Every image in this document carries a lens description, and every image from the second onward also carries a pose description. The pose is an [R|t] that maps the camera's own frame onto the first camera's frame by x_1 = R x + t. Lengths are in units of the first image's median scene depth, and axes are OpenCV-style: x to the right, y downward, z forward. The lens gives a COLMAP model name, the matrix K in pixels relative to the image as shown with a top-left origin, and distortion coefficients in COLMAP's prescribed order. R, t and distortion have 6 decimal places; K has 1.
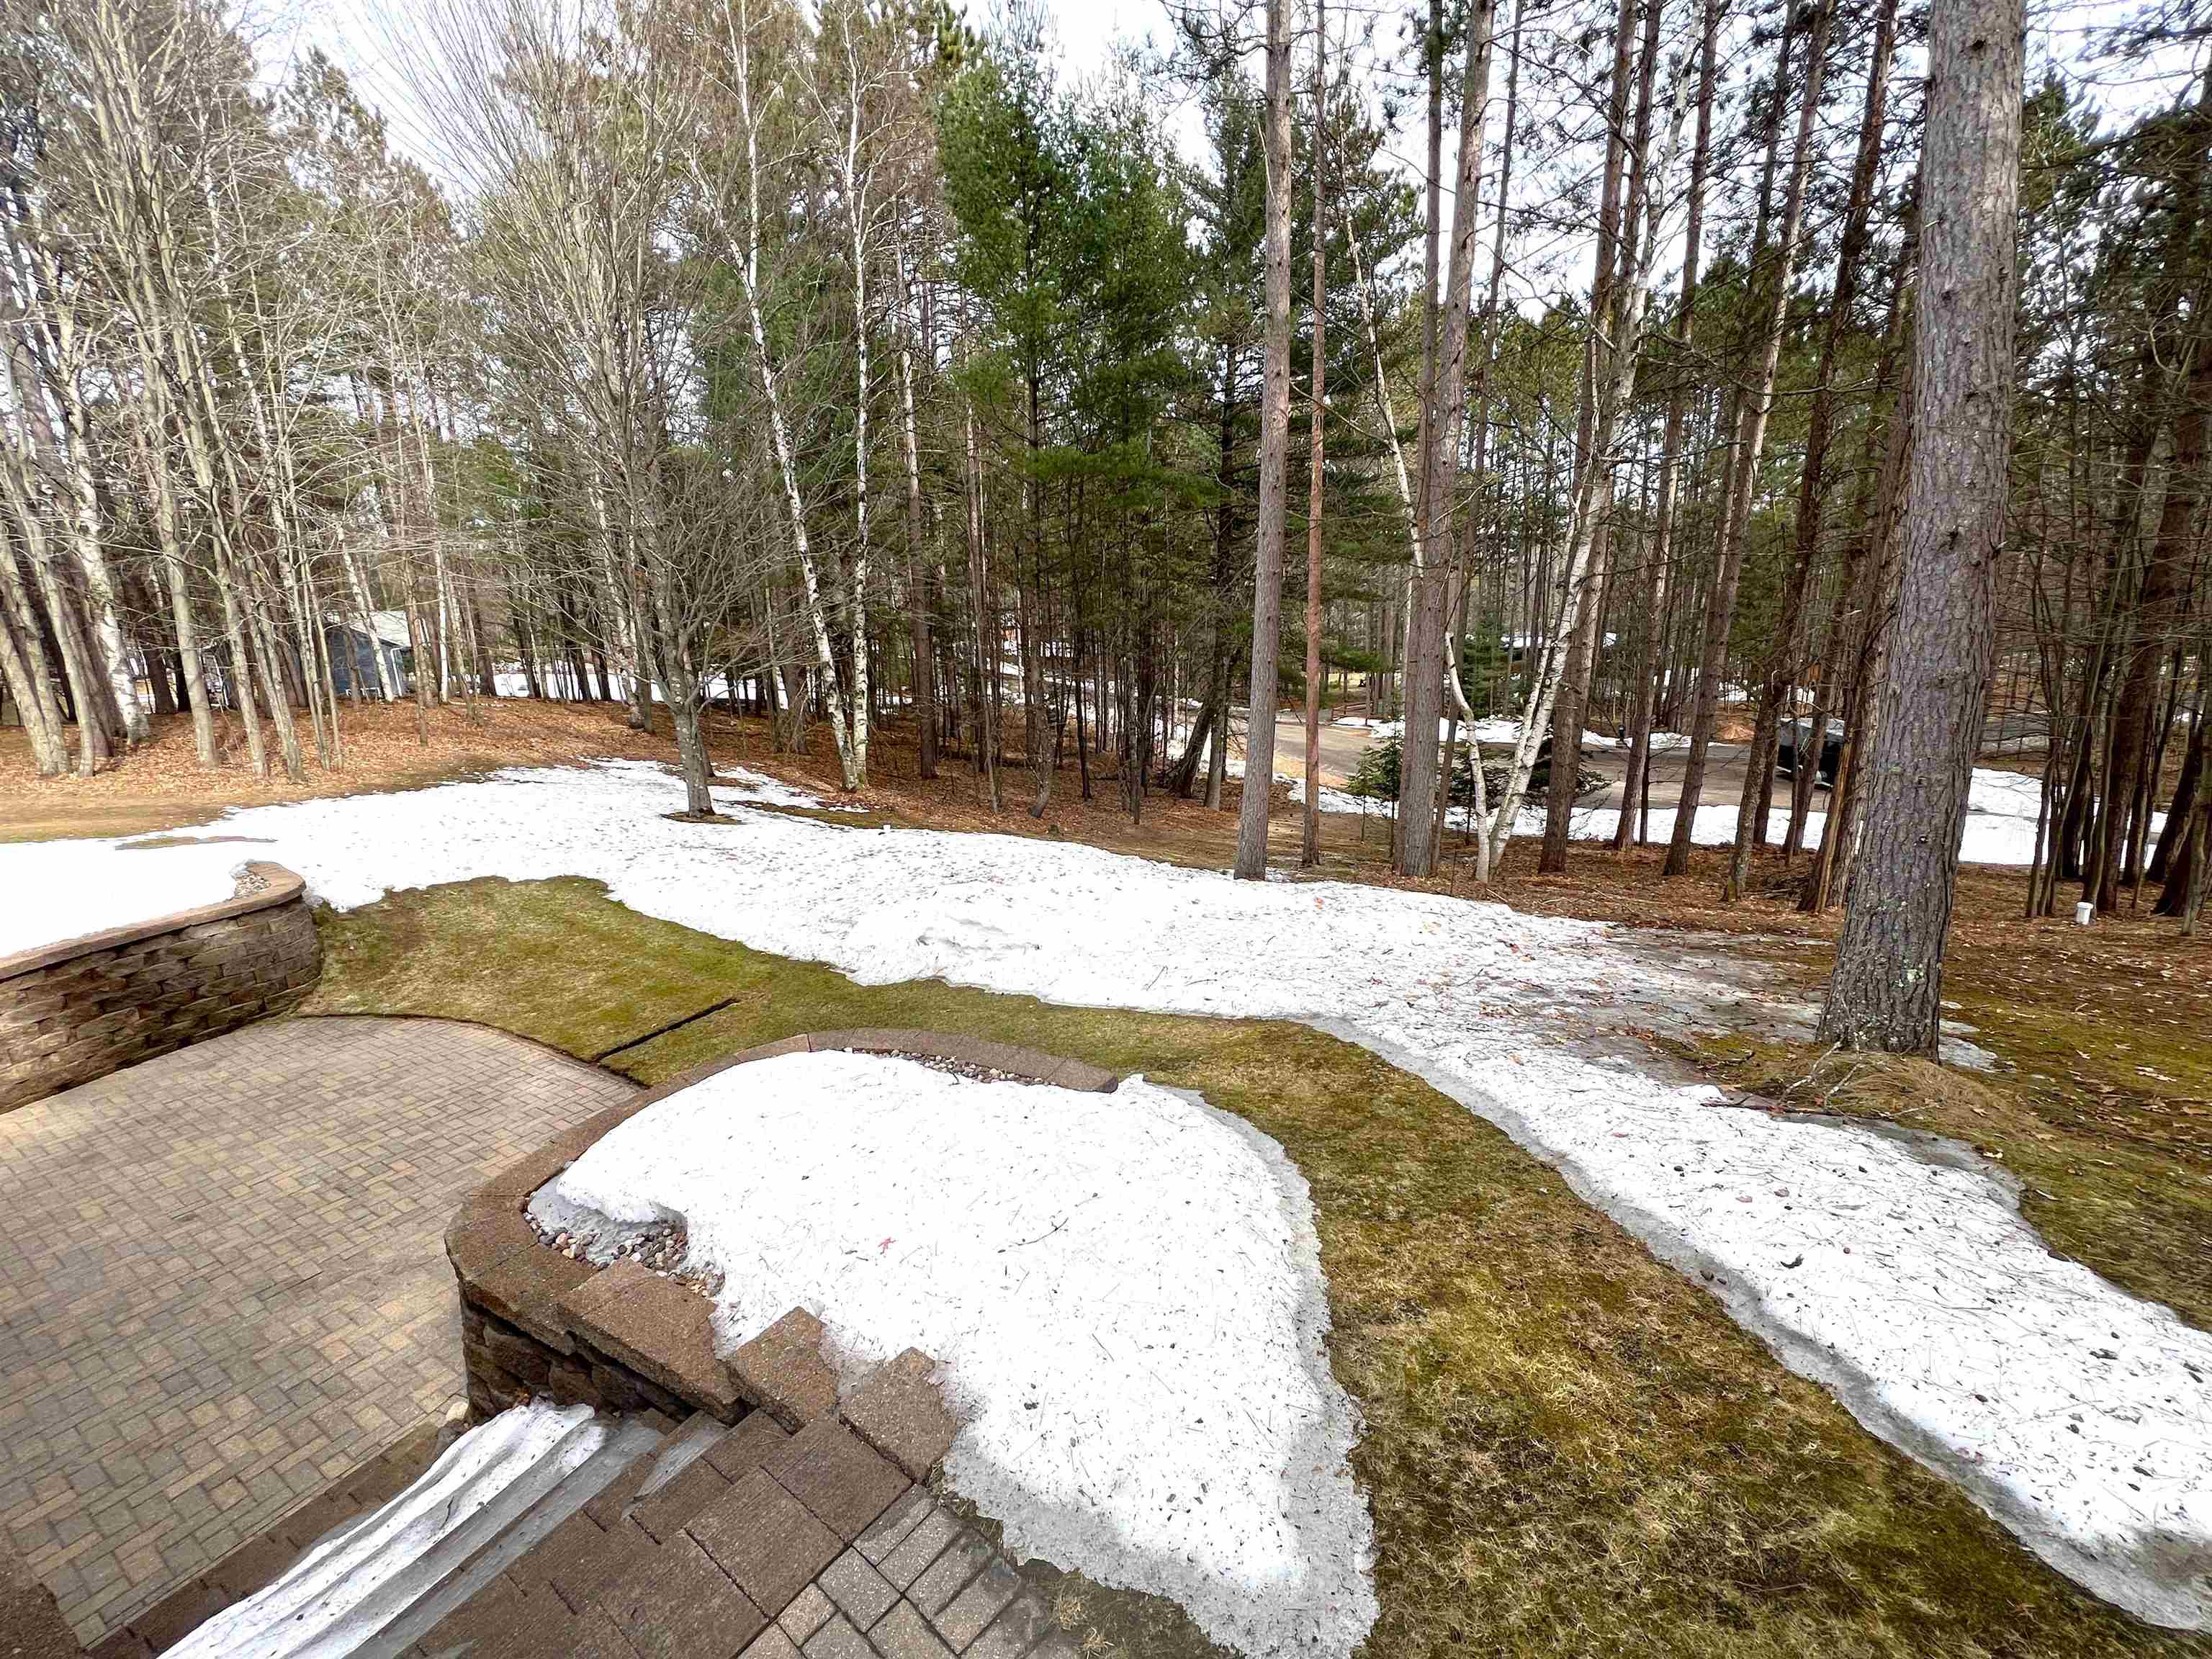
lens RADIAL K [[905.4, 0, 1117.2], [0, 905.4, 834.6], [0, 0, 1]] dist [-0.003235, 0.000893]
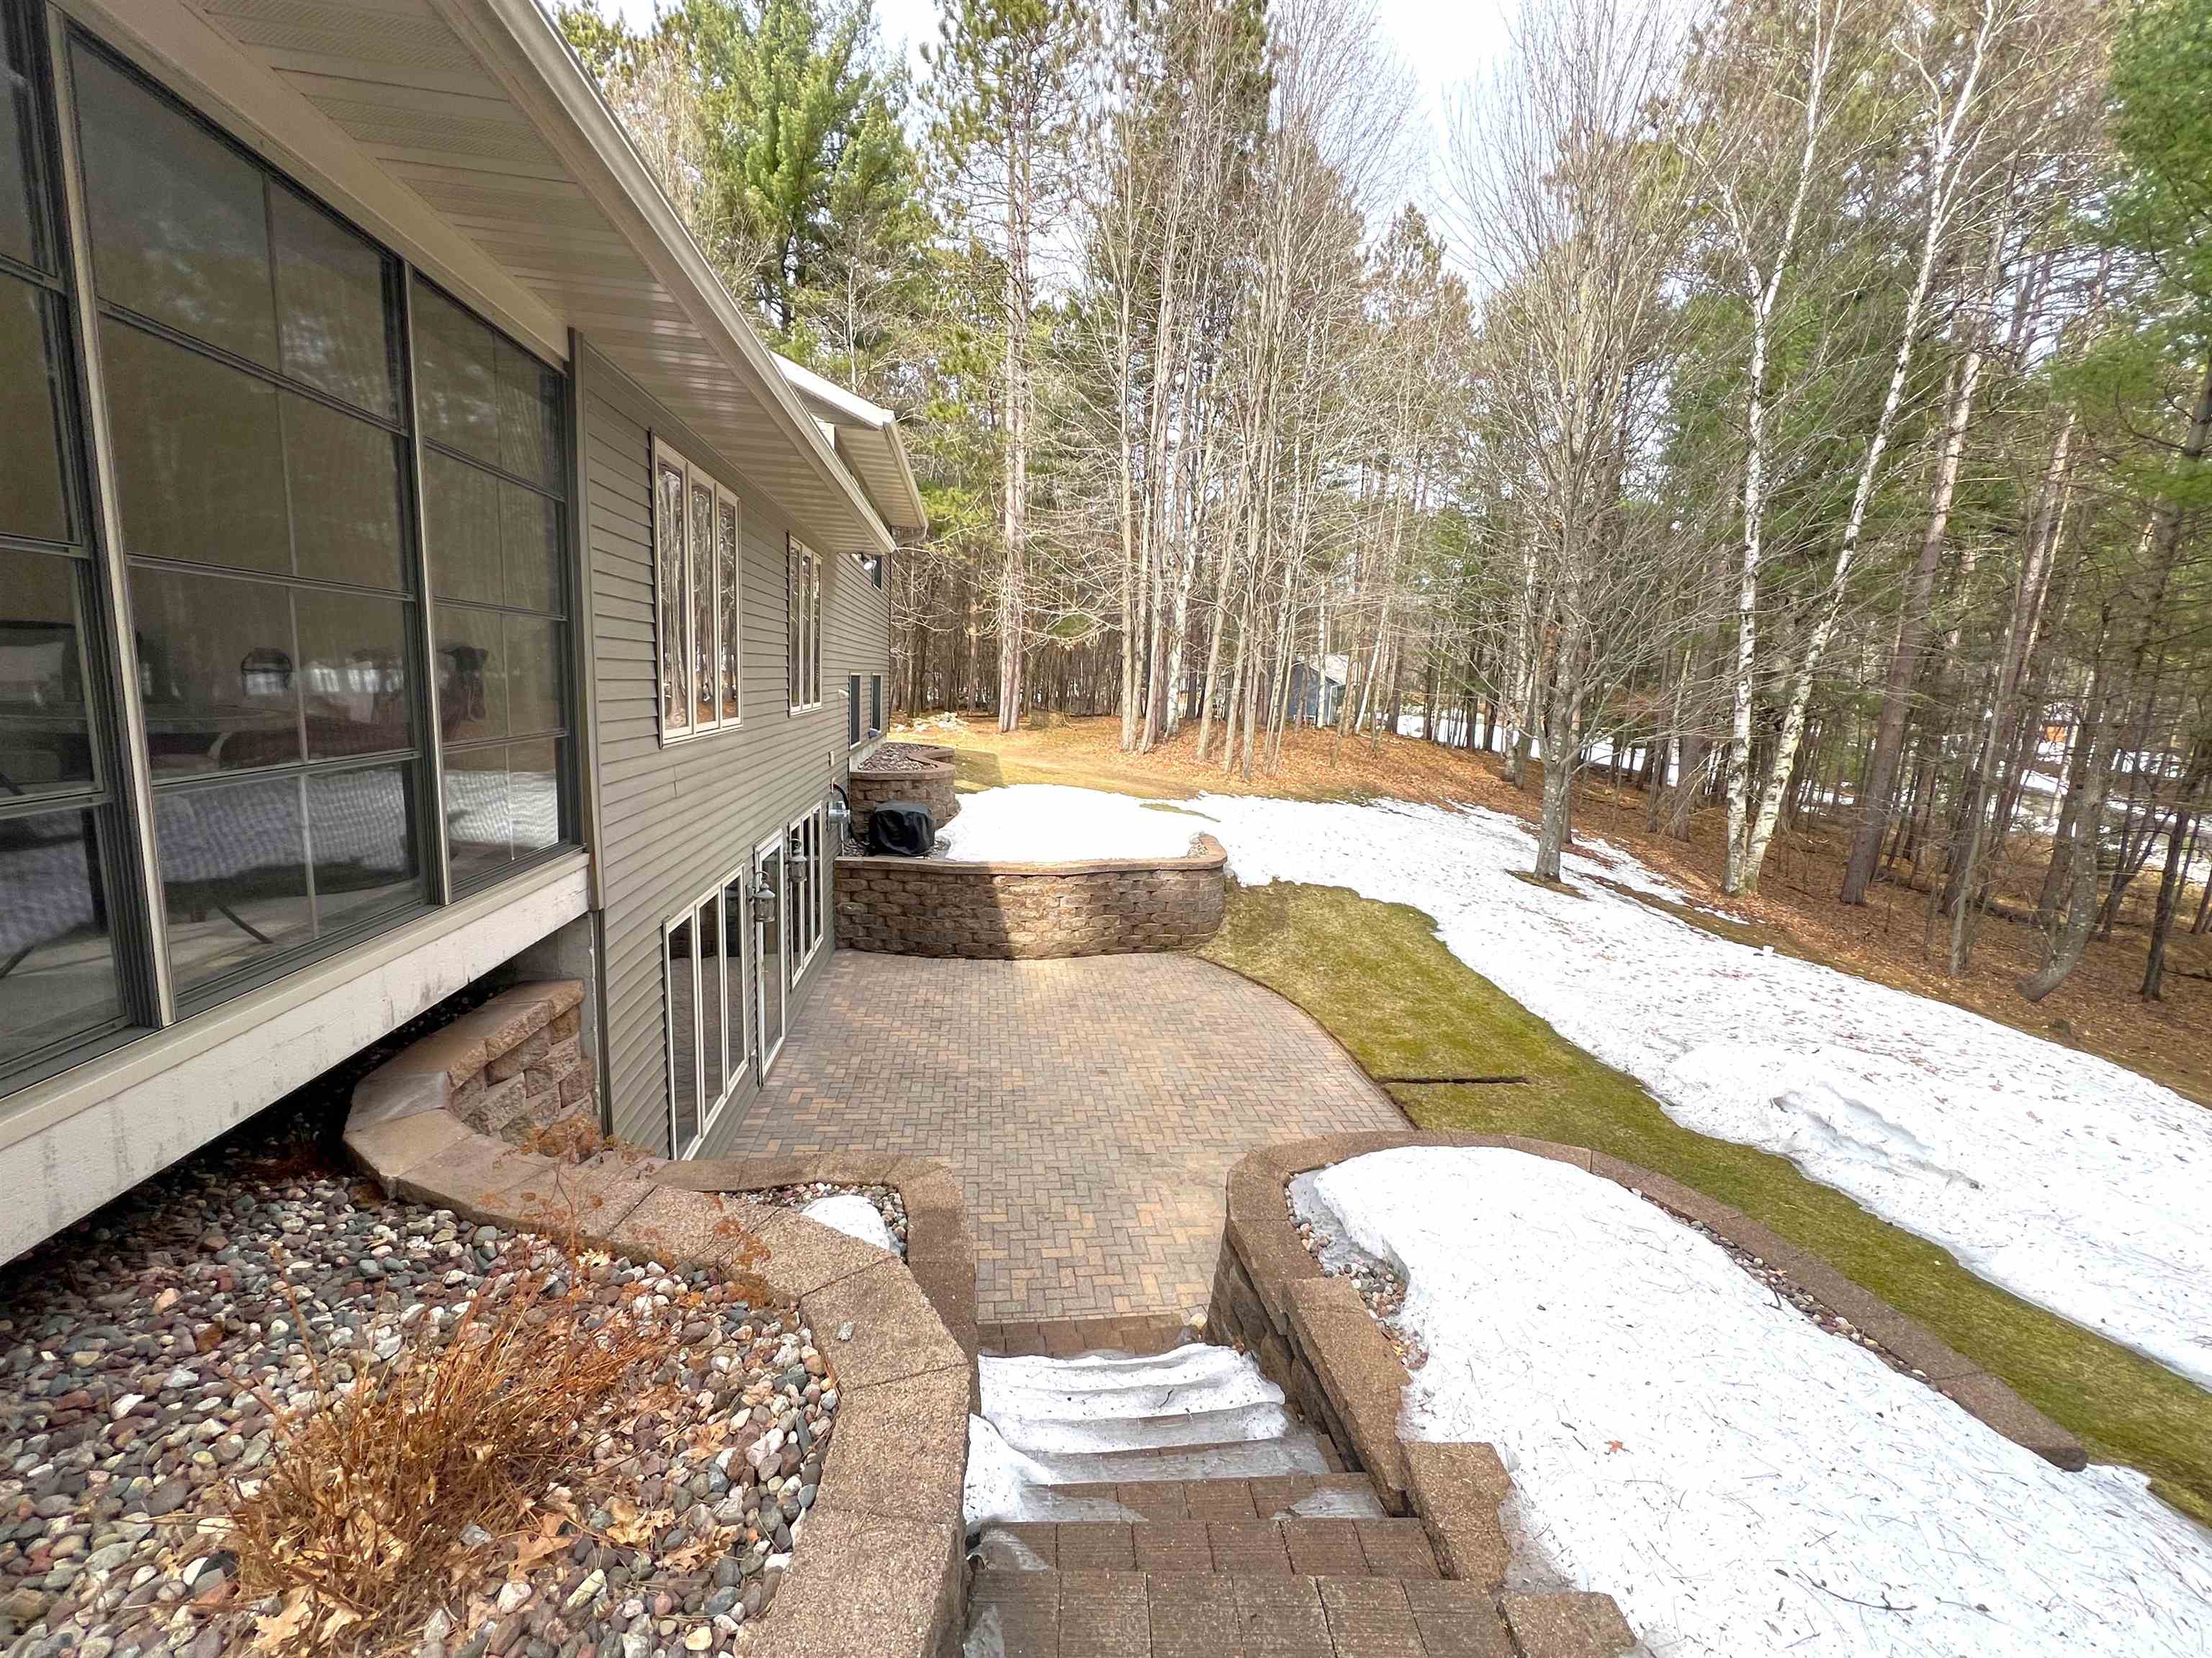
lens RADIAL K [[905.4, 0, 1125.3], [0, 905.4, 836.6], [0, 0, 1]] dist [-0.003235, 0.000893]
pose [[0.608982, 0.194436, -0.768984, -0.007887], [-0.252099, 0.966665, 0.044775, 0.003618], [0.752055, 0.166593, 0.637699, 0.060061]]
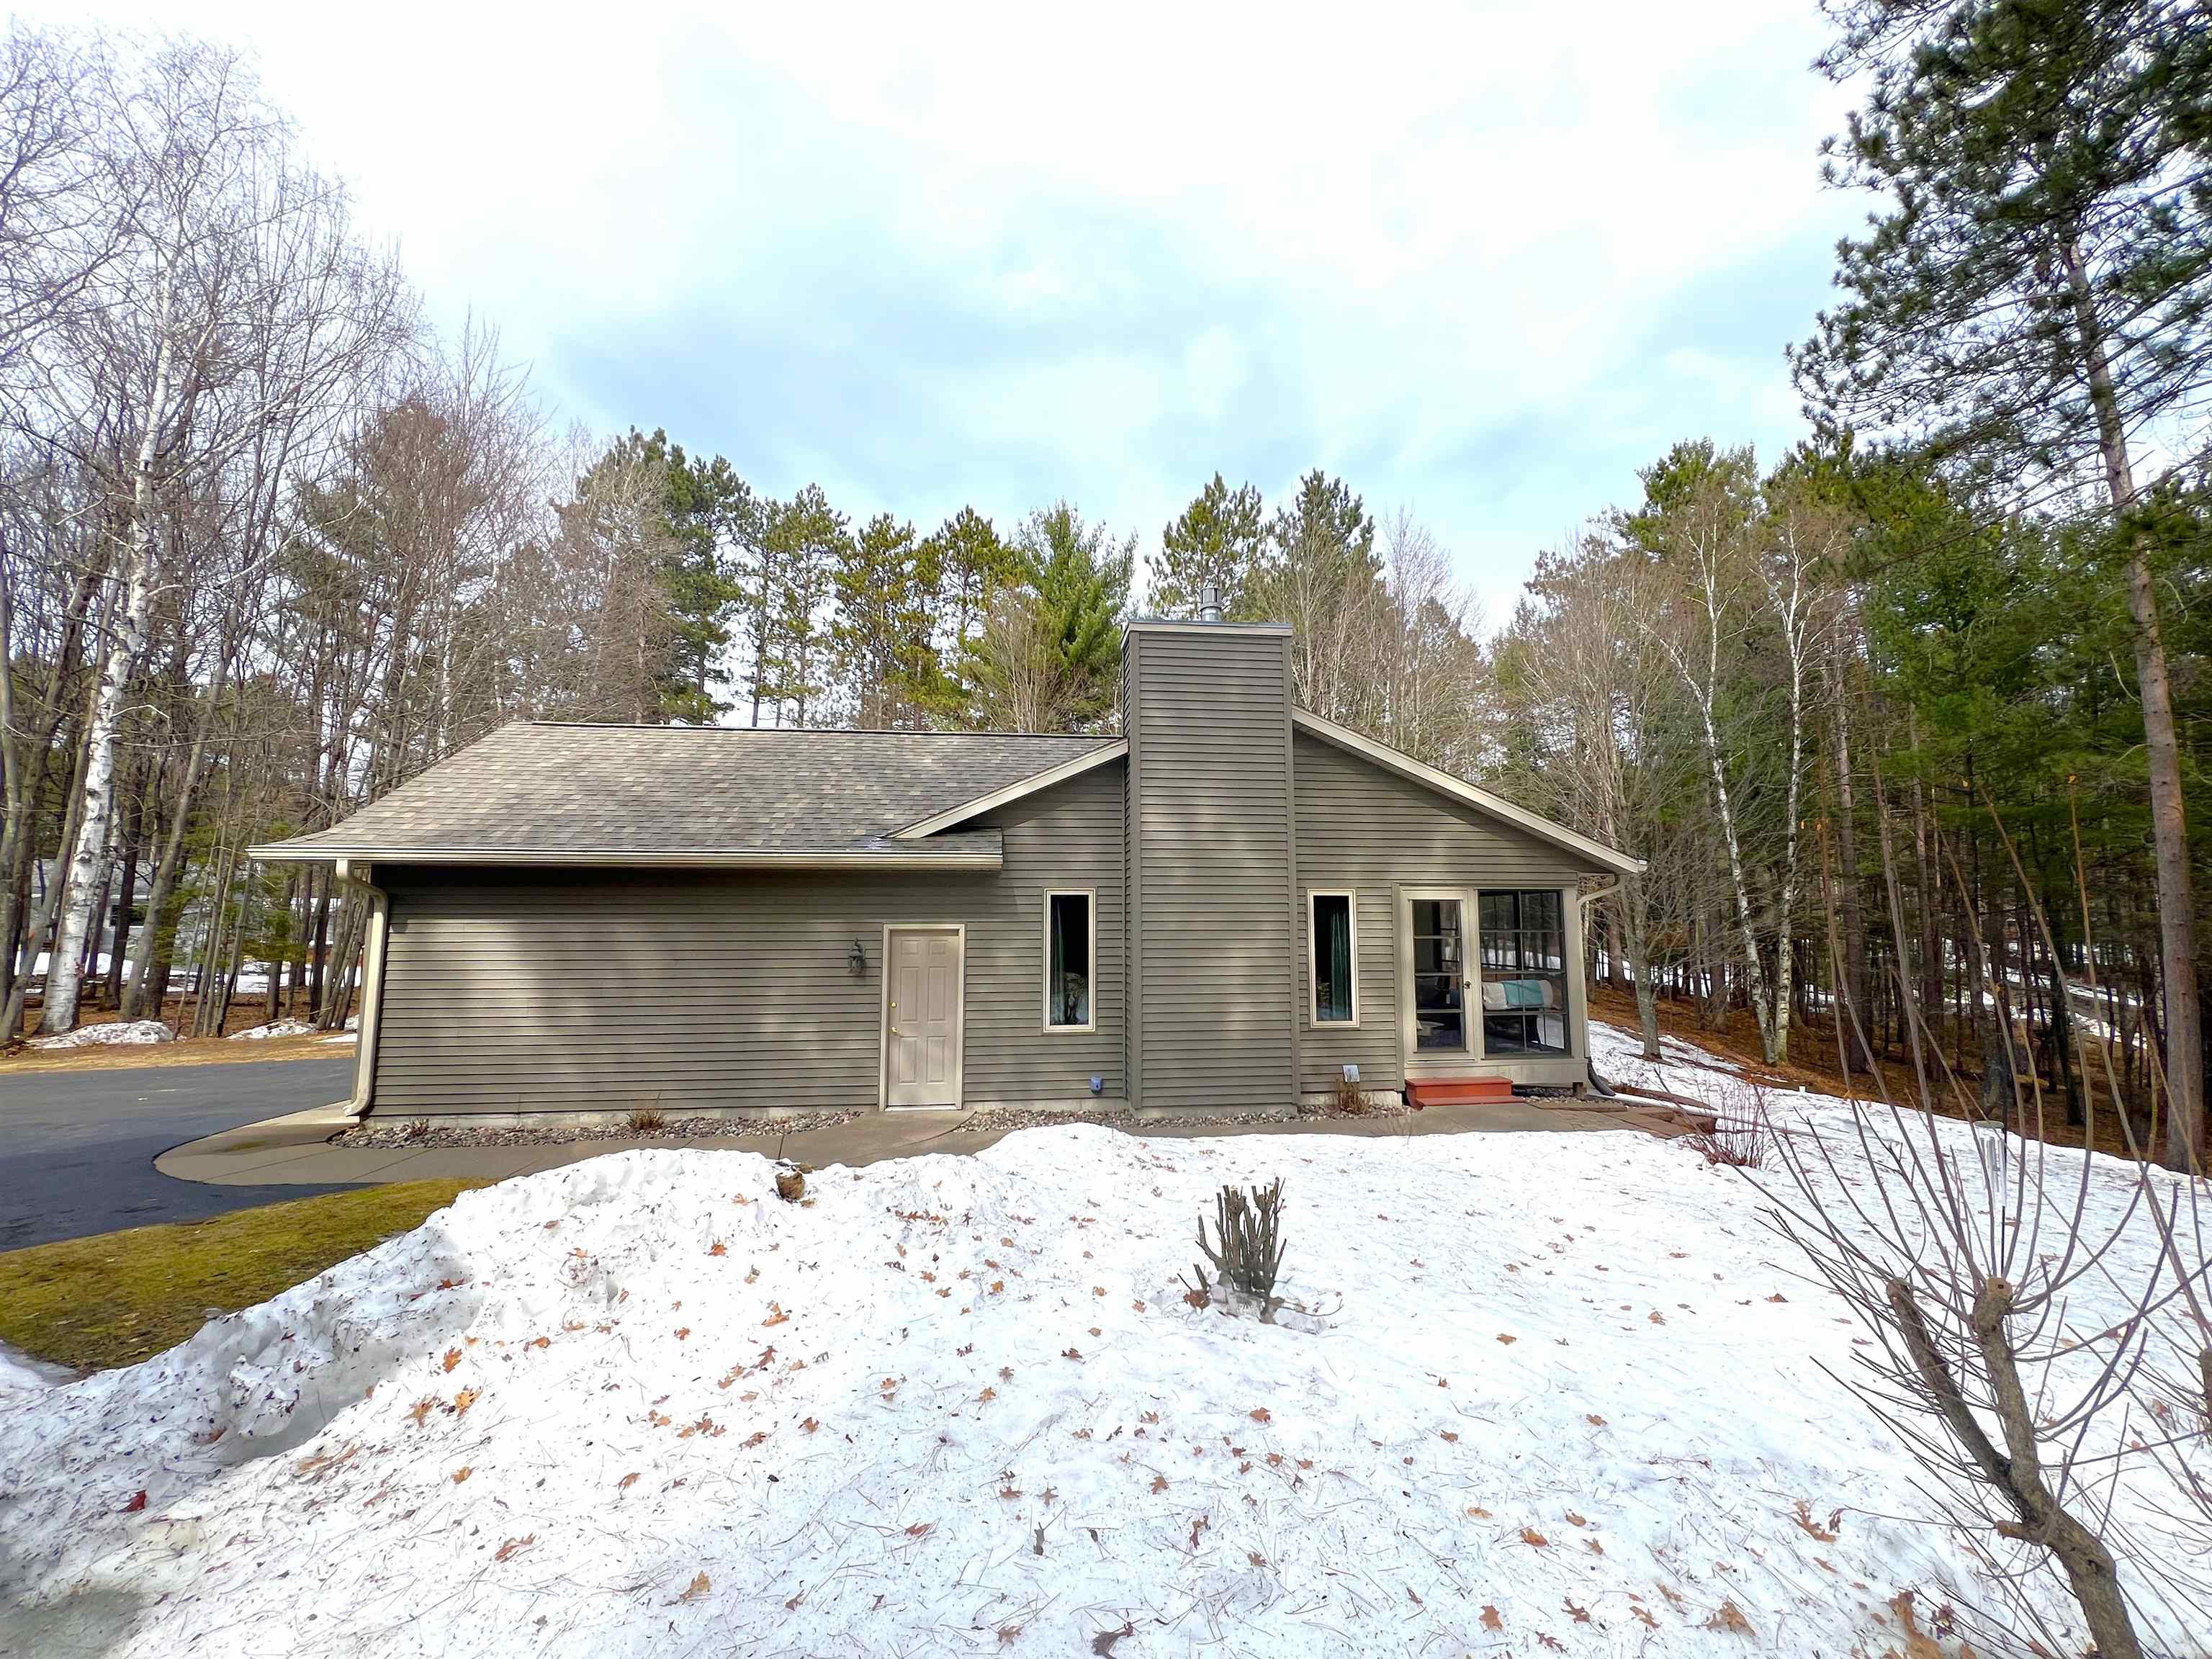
lens RADIAL K [[905.4, 0, 1105.6], [0, 905.4, 825.1], [0, 0, 1]] dist [-0.003235, 0.000893]
pose [[0.607537, -0.047330, -0.792880, 0.176773], [-0.207025, 0.954284, -0.215596, 0.110715], [0.766837, 0.295129, 0.569964, -0.593276]]
